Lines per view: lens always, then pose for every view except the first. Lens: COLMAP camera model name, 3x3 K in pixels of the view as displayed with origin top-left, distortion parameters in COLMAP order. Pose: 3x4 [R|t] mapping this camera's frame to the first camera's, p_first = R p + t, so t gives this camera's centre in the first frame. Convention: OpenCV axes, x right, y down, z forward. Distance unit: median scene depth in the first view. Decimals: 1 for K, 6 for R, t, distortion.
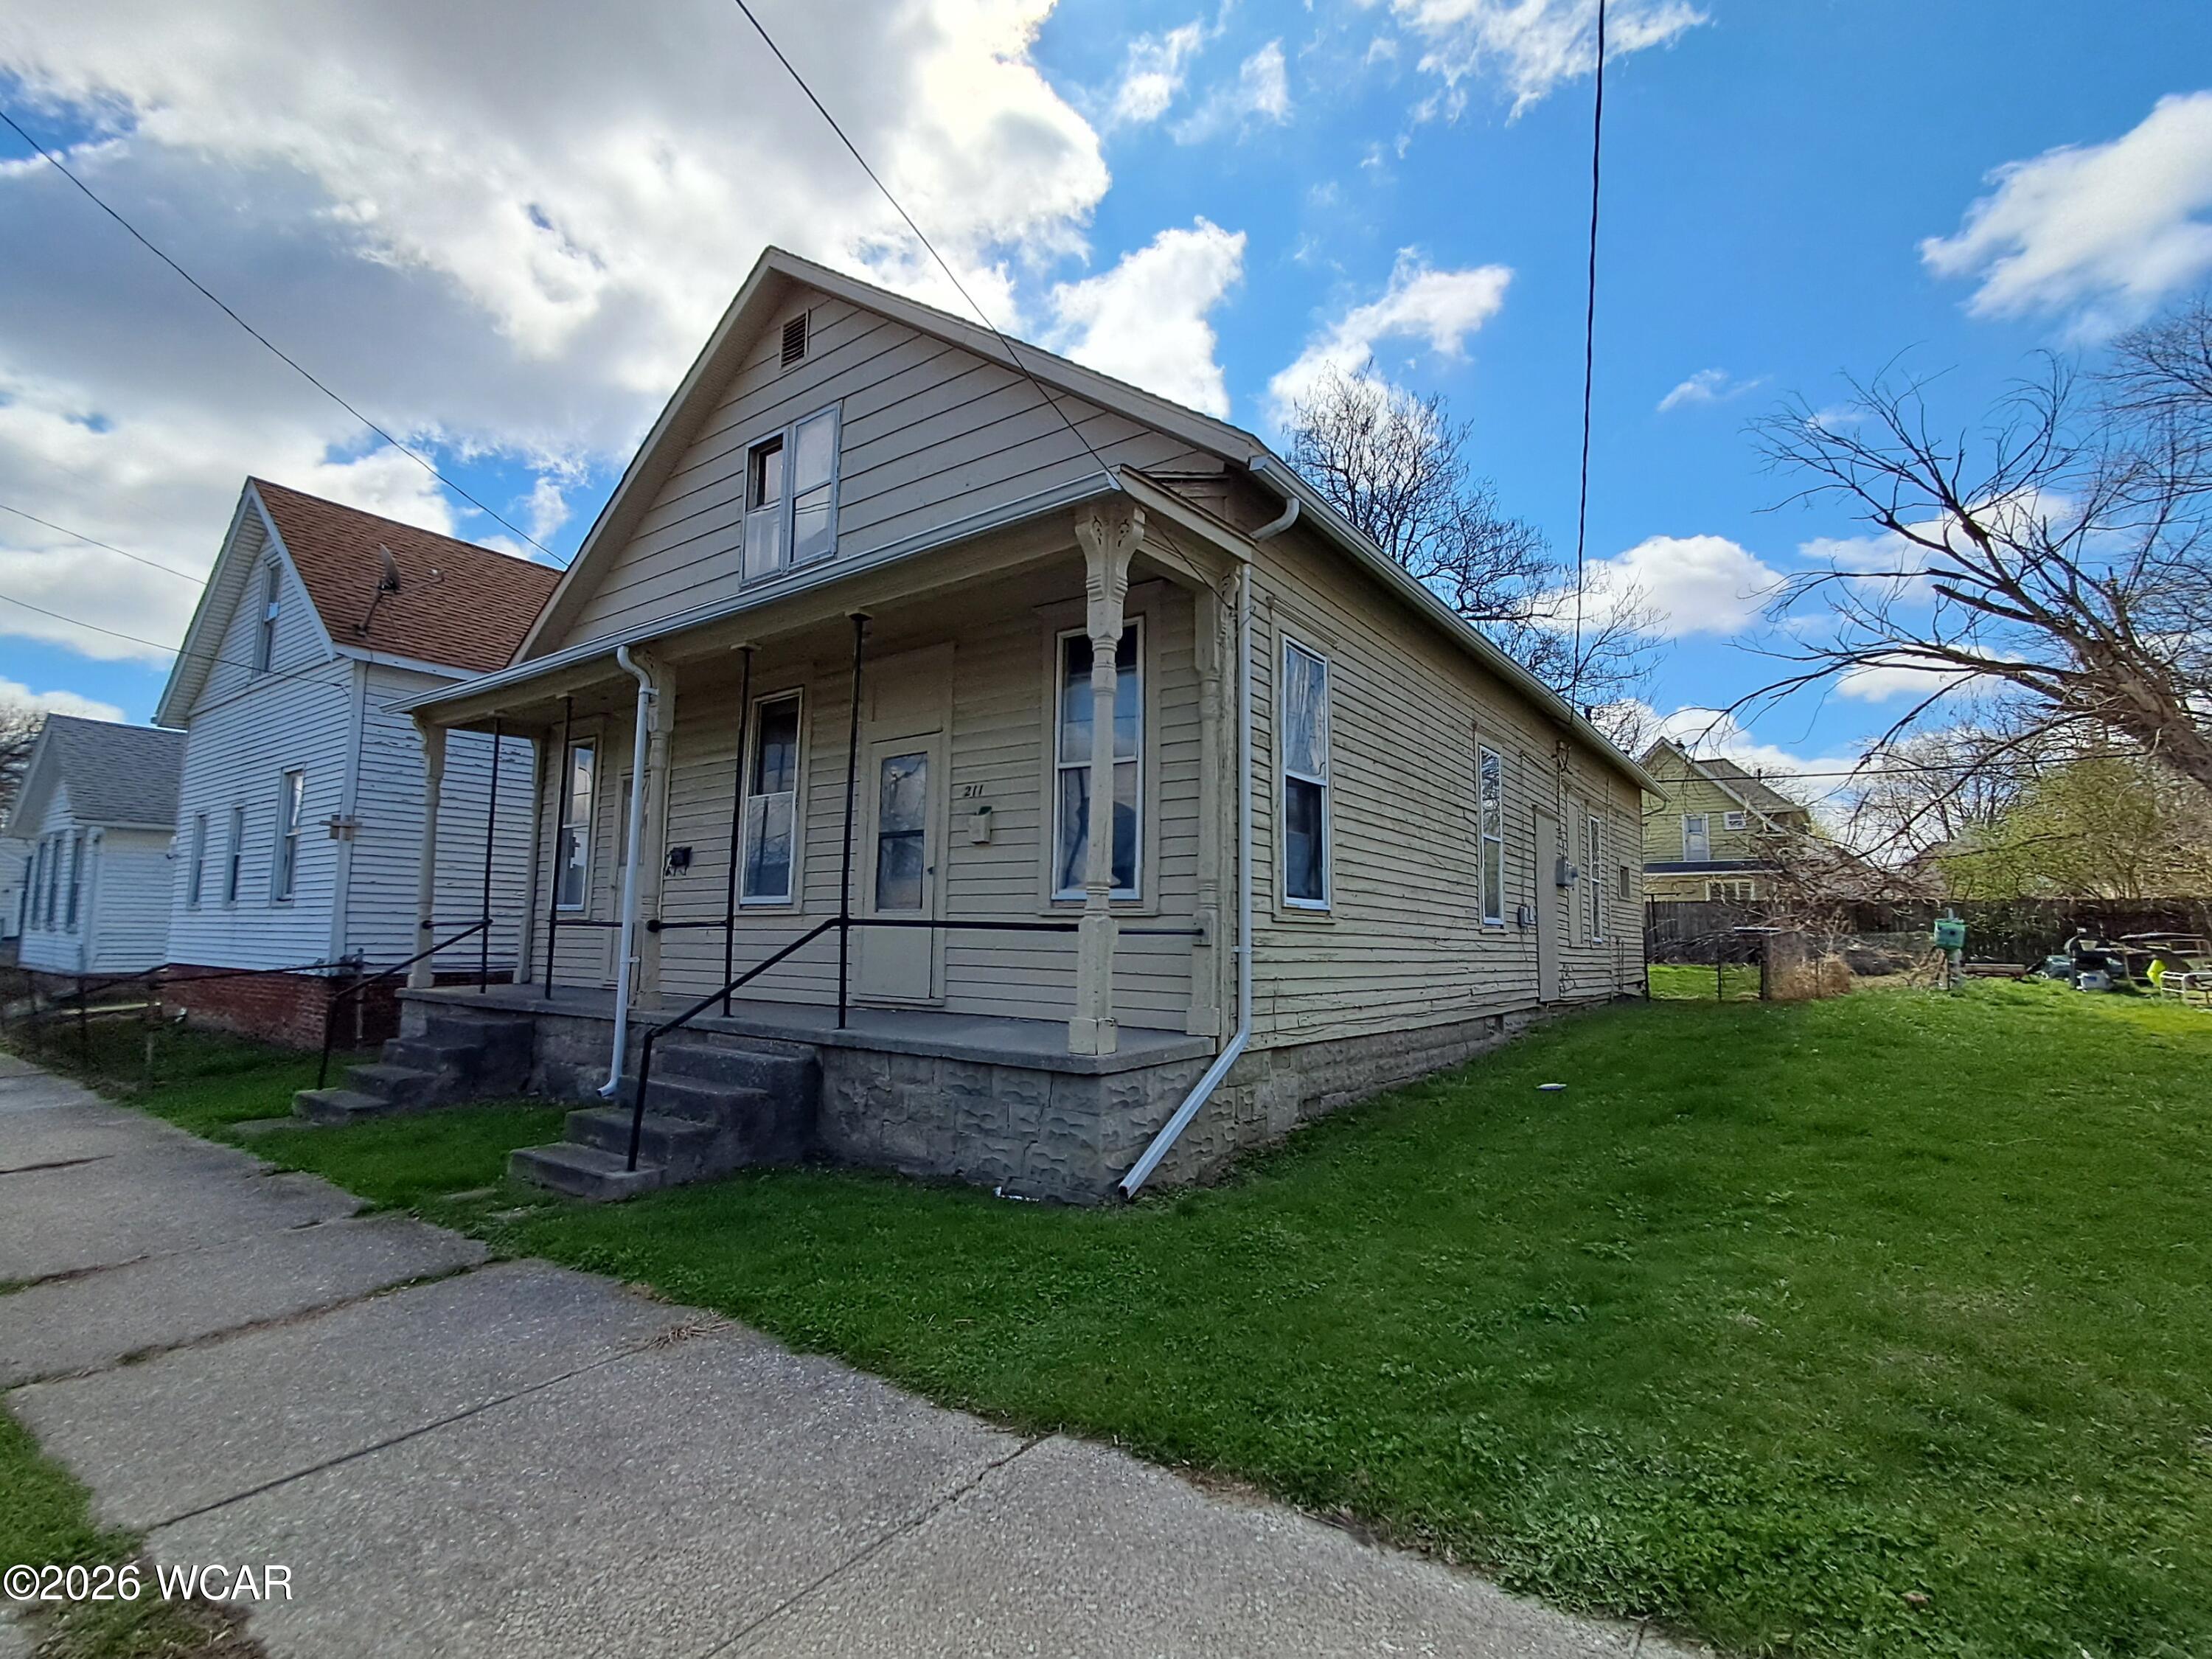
lens RADIAL K [[1026.8, 0, 1106.0], [0, 1026.8, 829.5], [0, 0, 1]] dist [-0.000082, -0.000011]
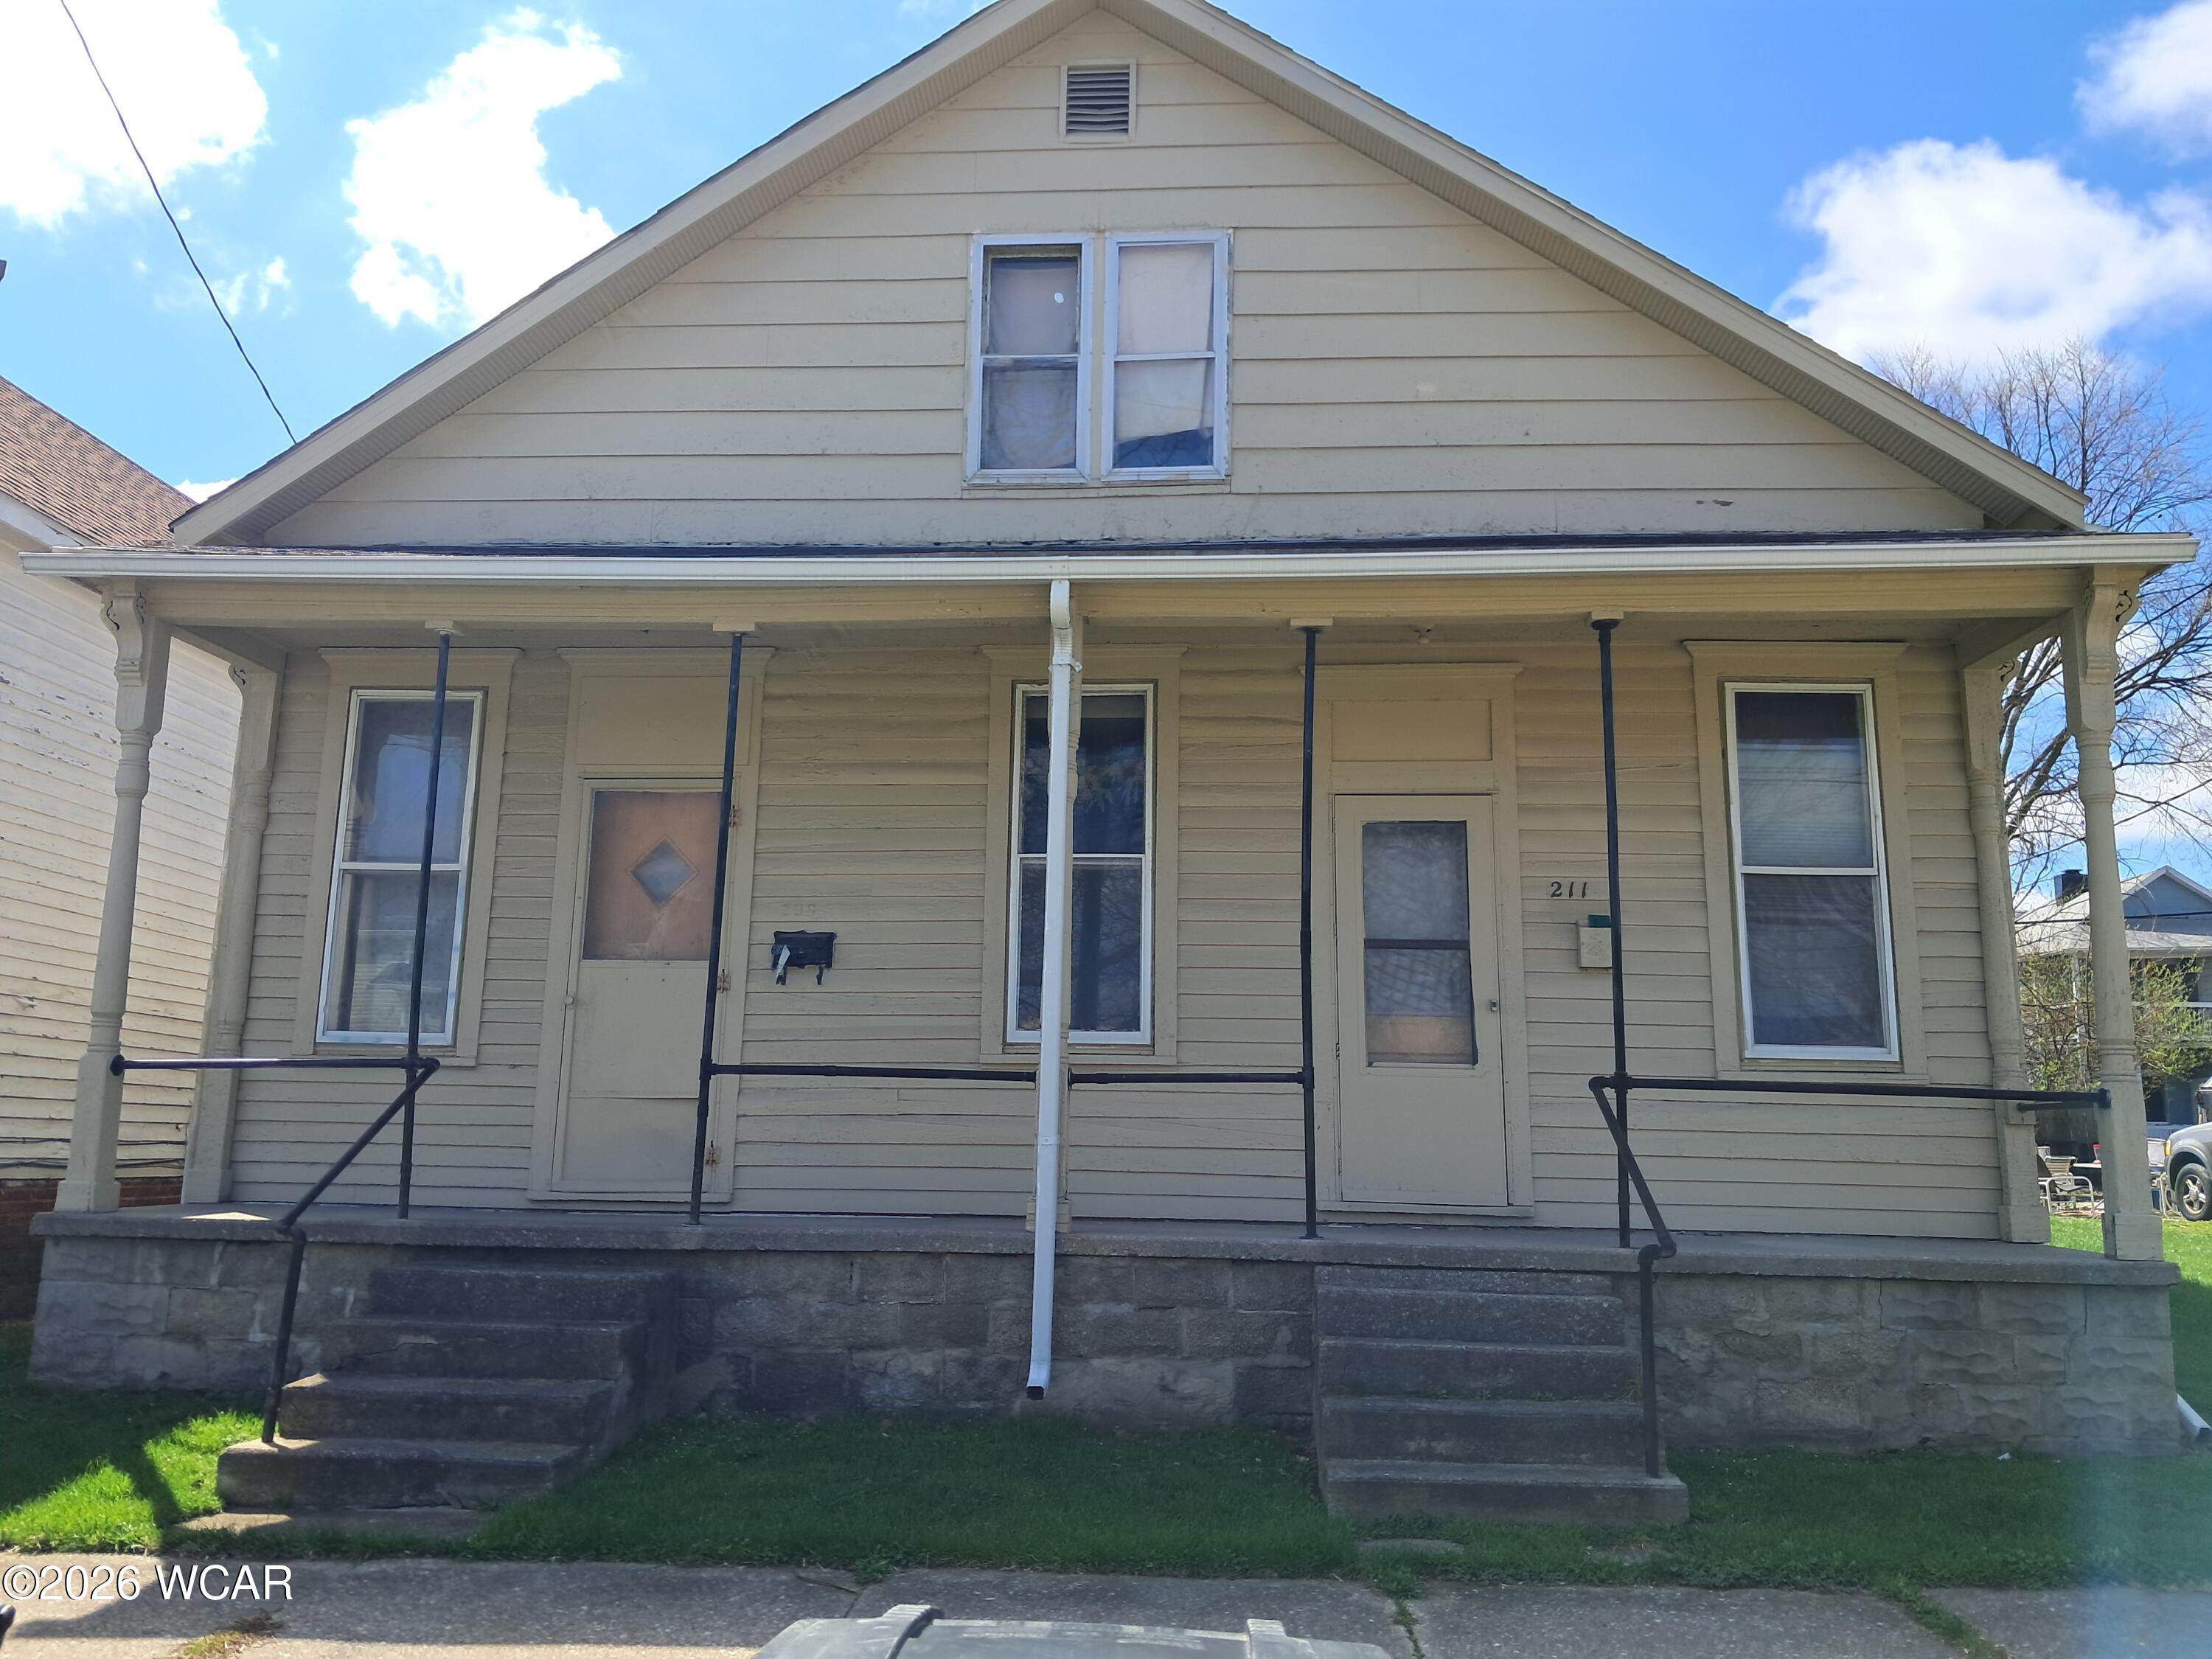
lens RADIAL K [[1720.3, 0, 1106.0], [0, 1720.3, 829.5], [0, 0, 1]] dist [0.050269, -0.072649]
pose [[0.843036, 0.102030, 0.528090, -1.146088], [-0.065662, 0.994022, -0.087229, 0.047804], [-0.533833, 0.038862, 0.844696, 0.237662]]
